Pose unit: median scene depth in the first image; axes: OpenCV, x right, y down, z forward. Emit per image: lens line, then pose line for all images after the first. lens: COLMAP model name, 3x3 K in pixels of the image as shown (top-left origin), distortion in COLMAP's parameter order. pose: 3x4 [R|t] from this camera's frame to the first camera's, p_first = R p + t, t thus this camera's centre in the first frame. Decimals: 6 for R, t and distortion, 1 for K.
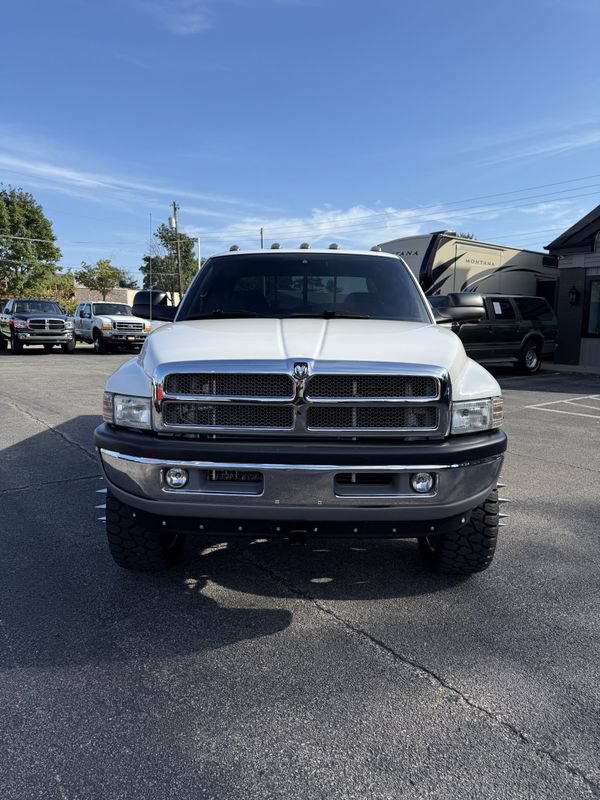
lens RADIAL K [[564.9, 0, 300.0], [0, 564.9, 400.0], [0, 0, 1]] dist [0.068416, -0.098025]
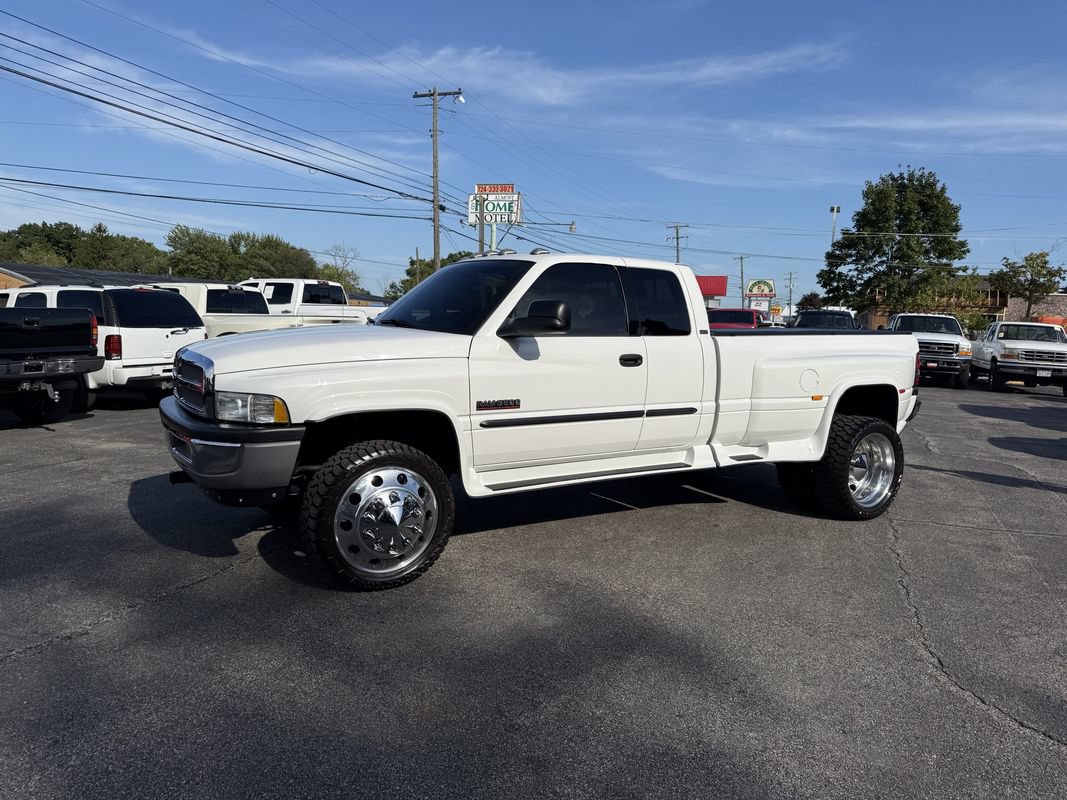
lens RADIAL K [[753.5, 0, 537.3], [0, 753.5, 403.1], [0, 0, 1]] dist [0.068416, -0.098025]
pose [[0.549401, 0.096362, -0.829984, 1.702353], [-0.141538, 0.989705, 0.021216, -0.090401], [0.823484, 0.105818, 0.557384, 0.562287]]
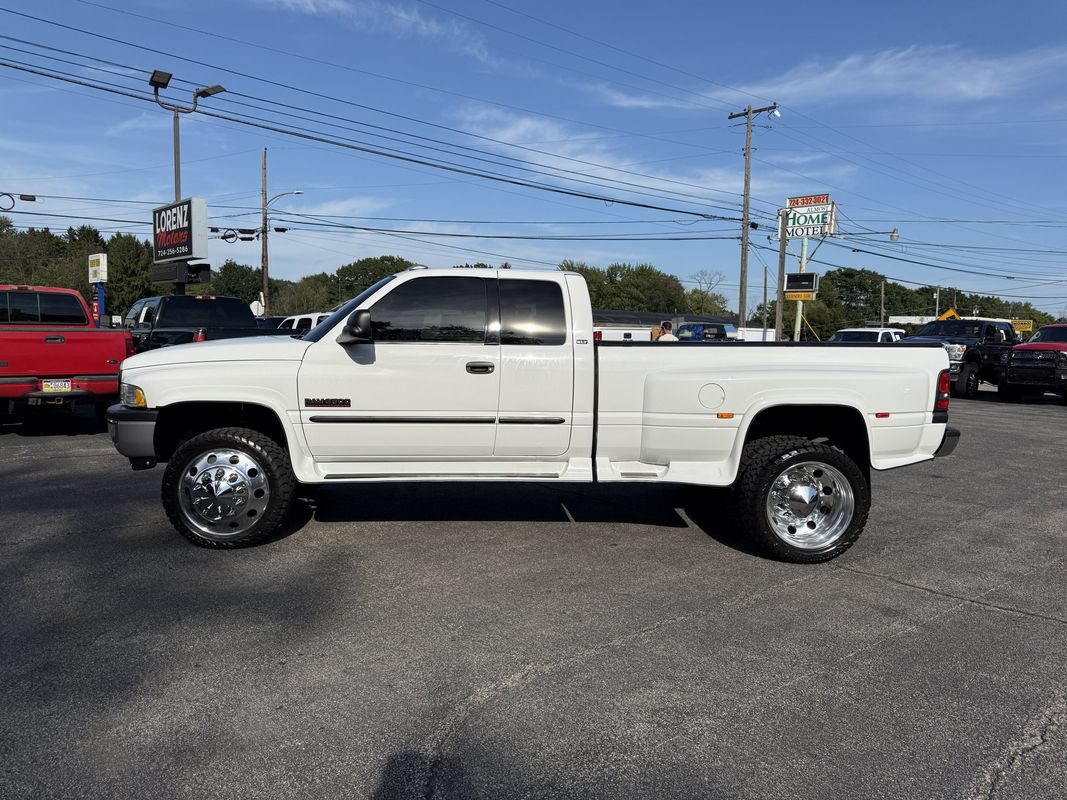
lens RADIAL K [[753.5, 0, 537.3], [0, 753.5, 403.1], [0, 0, 1]] dist [0.068416, -0.098025]
pose [[0.084648, 0.082588, -0.992982, 2.188511], [-0.164877, 0.983982, 0.067785, -0.248118], [0.982675, 0.157982, 0.096909, 1.706525]]
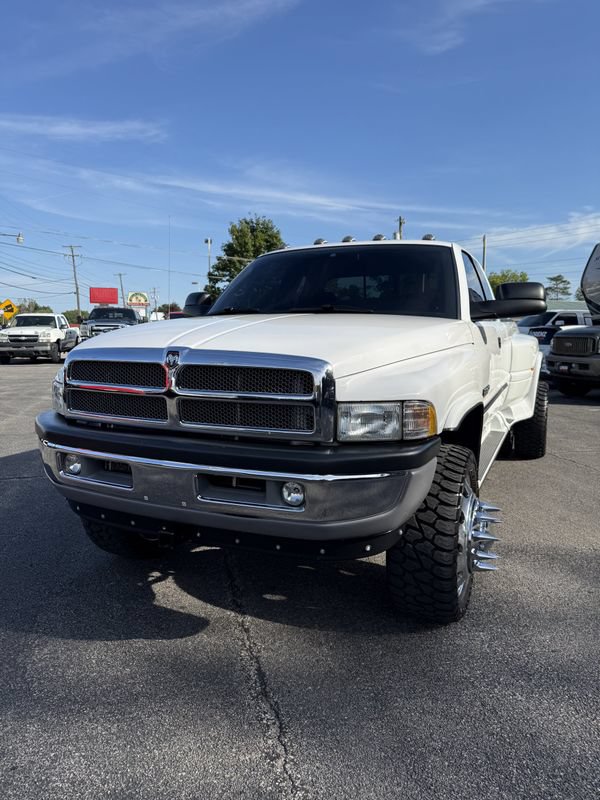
lens RADIAL K [[564.9, 0, 300.0], [0, 564.9, 400.0], [0, 0, 1]] dist [0.068416, -0.098025]
pose [[0.919334, 0.046208, -0.390757, 0.462140], [-0.055783, 0.998356, -0.013182, 0.012175], [0.389505, 0.033916, 0.920400, 0.181279]]
